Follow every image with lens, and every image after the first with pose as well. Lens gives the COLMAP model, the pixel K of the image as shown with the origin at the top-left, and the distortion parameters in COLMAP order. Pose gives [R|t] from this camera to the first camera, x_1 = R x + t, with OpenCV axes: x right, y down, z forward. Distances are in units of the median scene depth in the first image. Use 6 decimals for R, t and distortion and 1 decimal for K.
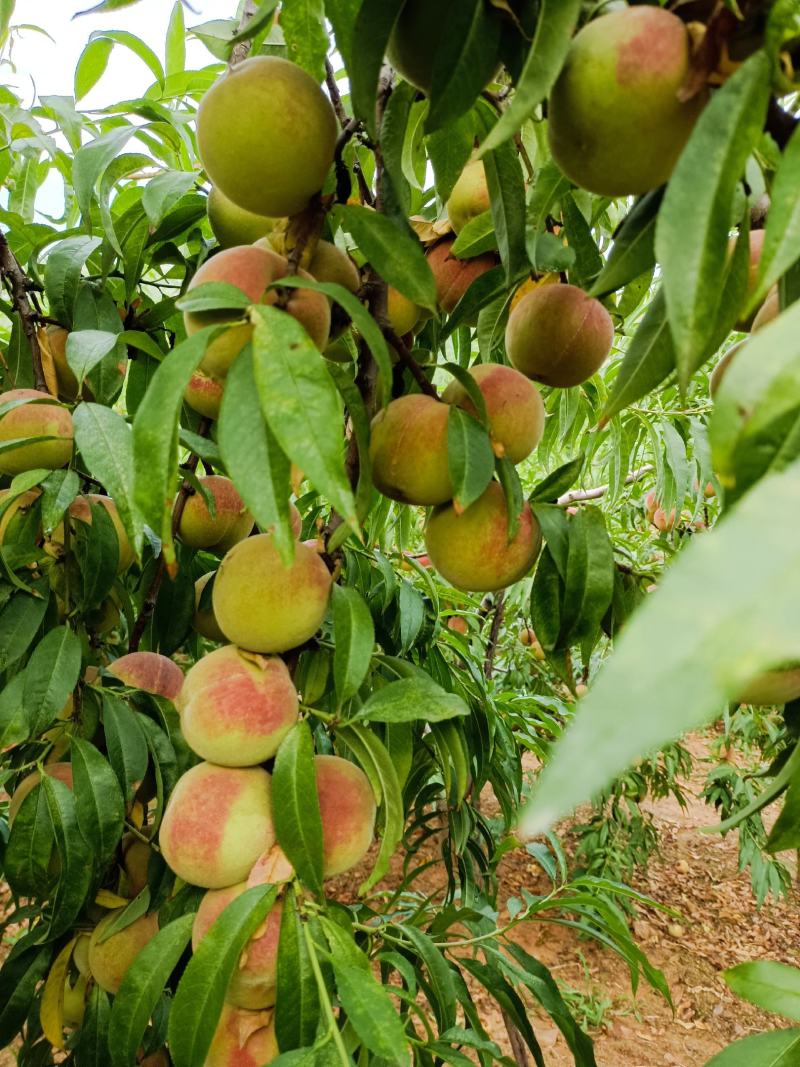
lens RADIAL K [[779.2, 0, 400.0], [0, 779.2, 533.5], [0, 0, 1]] dist [-0.001654, -0.000385]
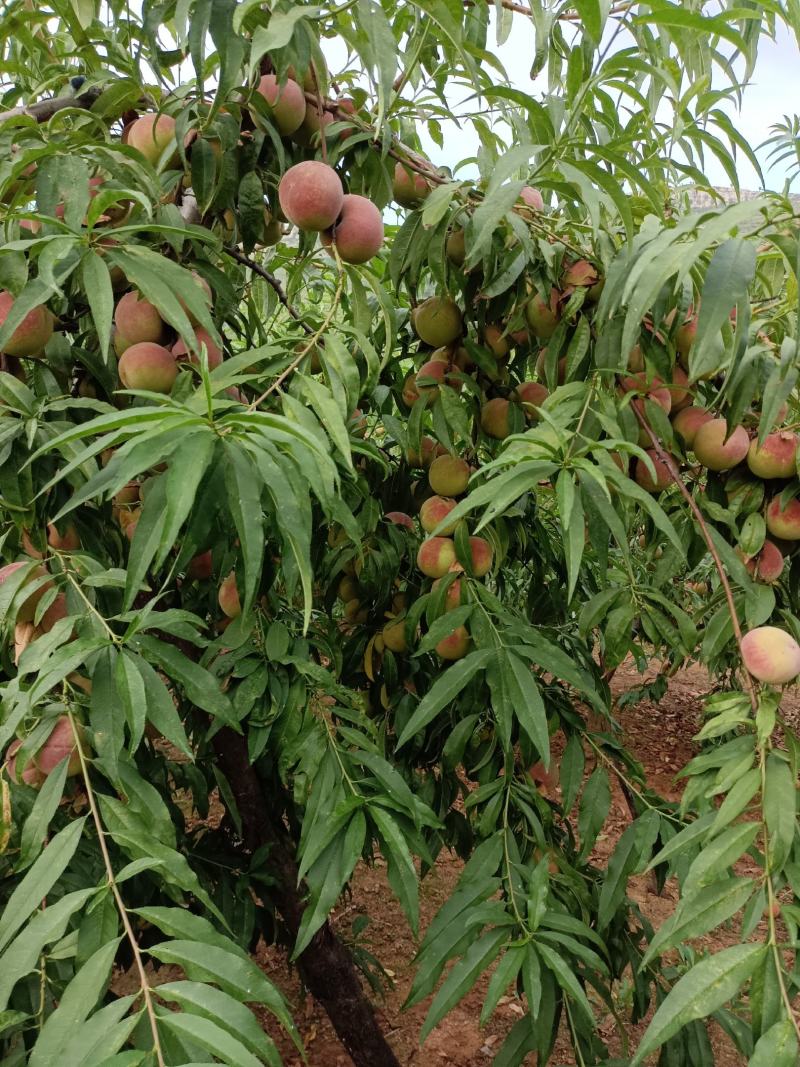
lens RADIAL K [[779.2, 0, 400.0], [0, 779.2, 533.5], [0, 0, 1]] dist [-0.001654, -0.000385]
pose [[0.977706, -0.060440, -0.201092, 0.205423], [0.075099, 0.994984, 0.066079, 0.083374], [0.196089, -0.079707, 0.977341, -1.721542]]
